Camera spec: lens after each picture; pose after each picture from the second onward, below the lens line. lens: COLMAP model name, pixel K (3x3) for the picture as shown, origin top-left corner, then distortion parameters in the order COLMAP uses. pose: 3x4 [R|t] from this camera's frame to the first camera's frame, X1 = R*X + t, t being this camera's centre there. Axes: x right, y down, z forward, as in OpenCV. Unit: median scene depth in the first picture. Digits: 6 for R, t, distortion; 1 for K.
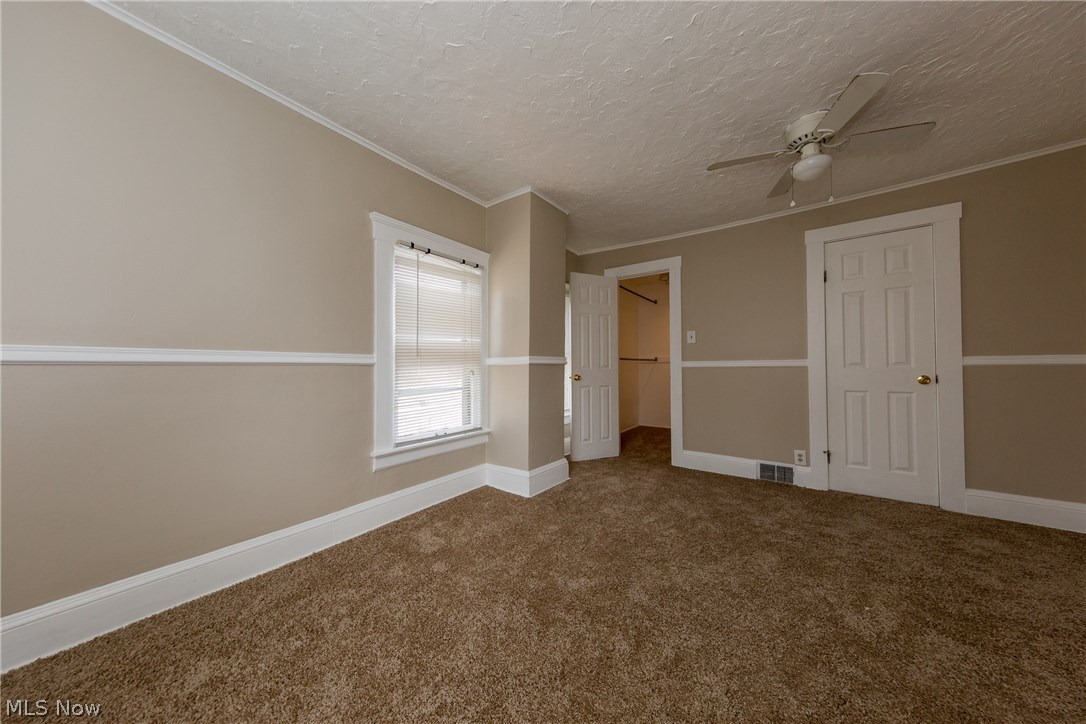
lens RADIAL K [[344.9, 0, 550.6], [0, 344.9, 363.9], [0, 0, 1]] dist [0.008076, -0.000059]
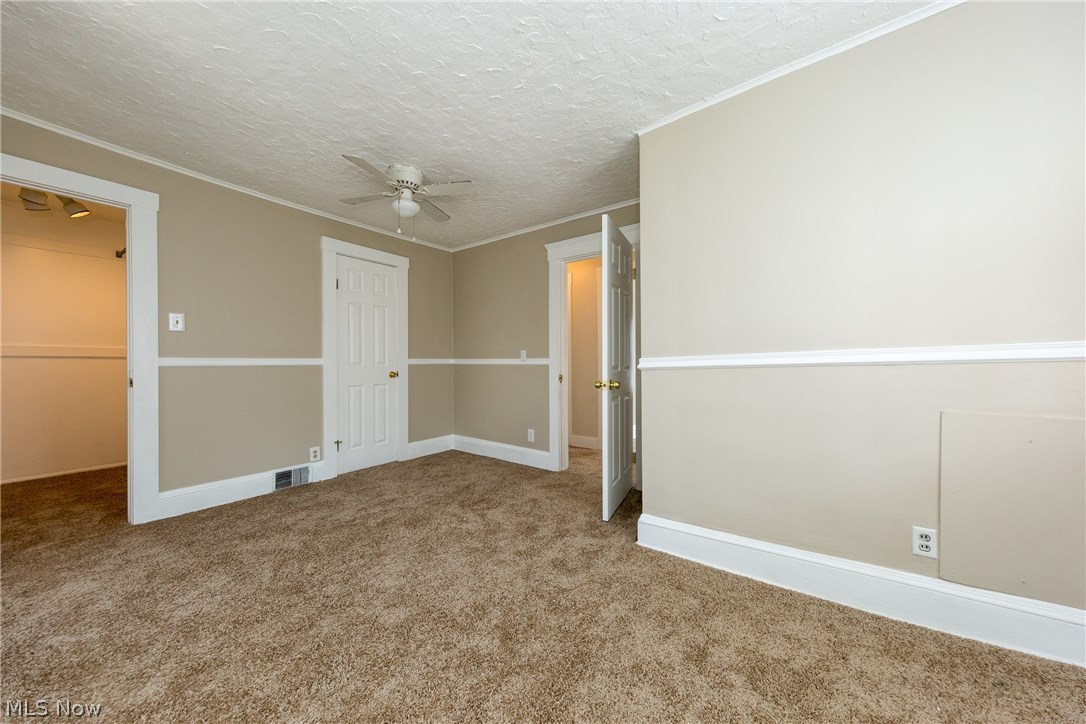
lens RADIAL K [[364.2, 0, 558.1], [0, 364.2, 365.5], [0, 0, 1]] dist [0.000502, 0.000000]
pose [[-0.009362, -0.004062, 0.999948, -0.425861], [-0.009627, 0.999946, 0.003972, -0.003790], [-0.999910, -0.009589, -0.009400, 0.340682]]
